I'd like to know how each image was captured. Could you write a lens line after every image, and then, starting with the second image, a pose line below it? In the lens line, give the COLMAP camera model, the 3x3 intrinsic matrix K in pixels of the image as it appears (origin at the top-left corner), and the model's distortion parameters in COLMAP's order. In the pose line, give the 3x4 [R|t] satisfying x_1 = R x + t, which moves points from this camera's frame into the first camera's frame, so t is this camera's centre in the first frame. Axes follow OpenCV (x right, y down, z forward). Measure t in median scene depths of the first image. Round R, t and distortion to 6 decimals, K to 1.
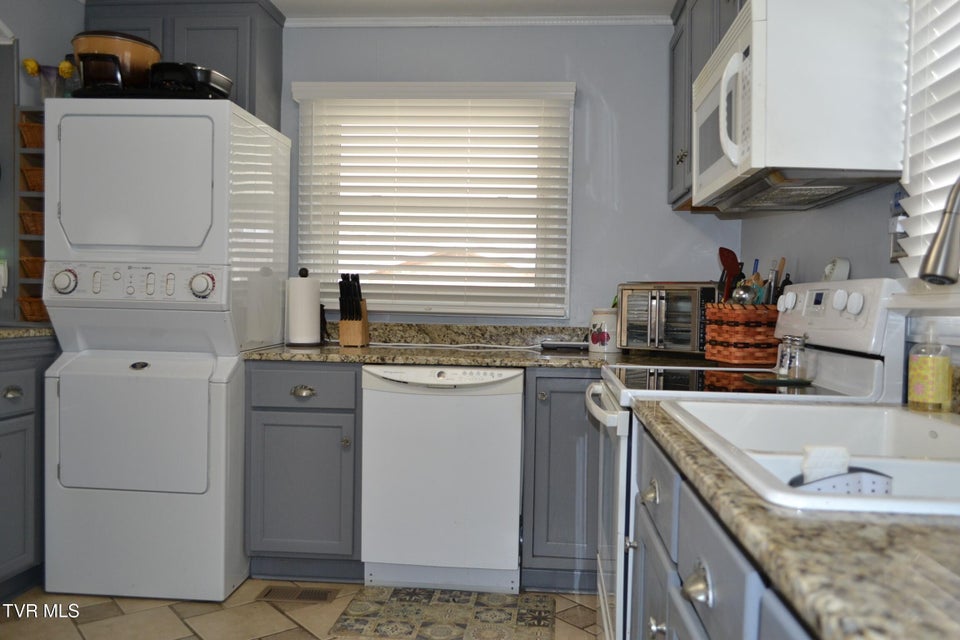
lens RADIAL K [[759.6, 0, 480.0], [0, 759.6, 320.0], [0, 0, 1]] dist [-0.009006, -0.002424]
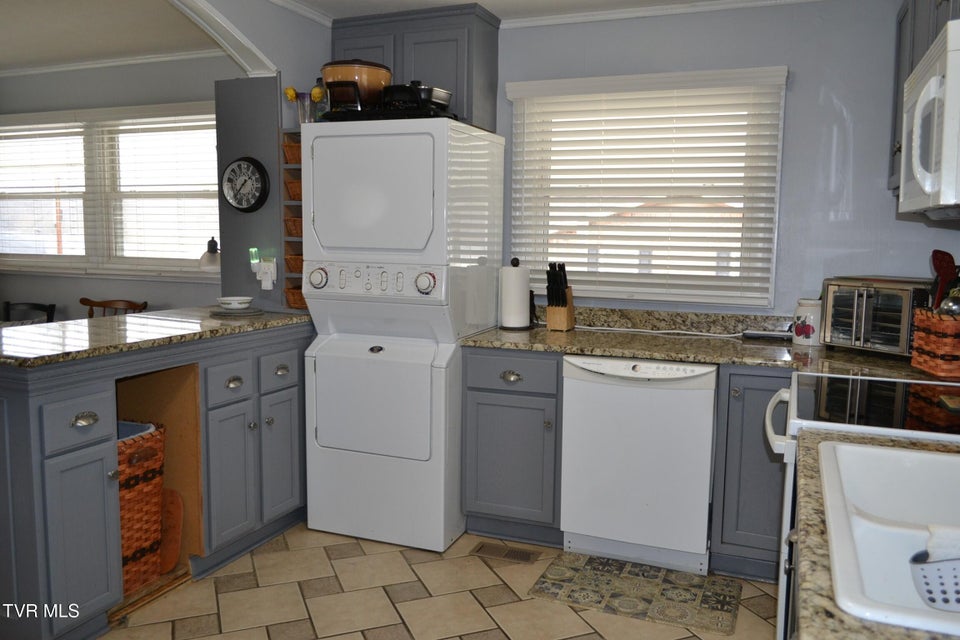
lens RADIAL K [[750.5, 0, 480.0], [0, 750.5, 320.0], [0, 0, 1]] dist [-0.015260, 0.007190]
pose [[0.955912, 0.024825, -0.292603, 0.045443], [-0.002084, 0.996969, 0.077777, -0.075310], [0.293647, -0.073738, 0.953066, -0.062108]]
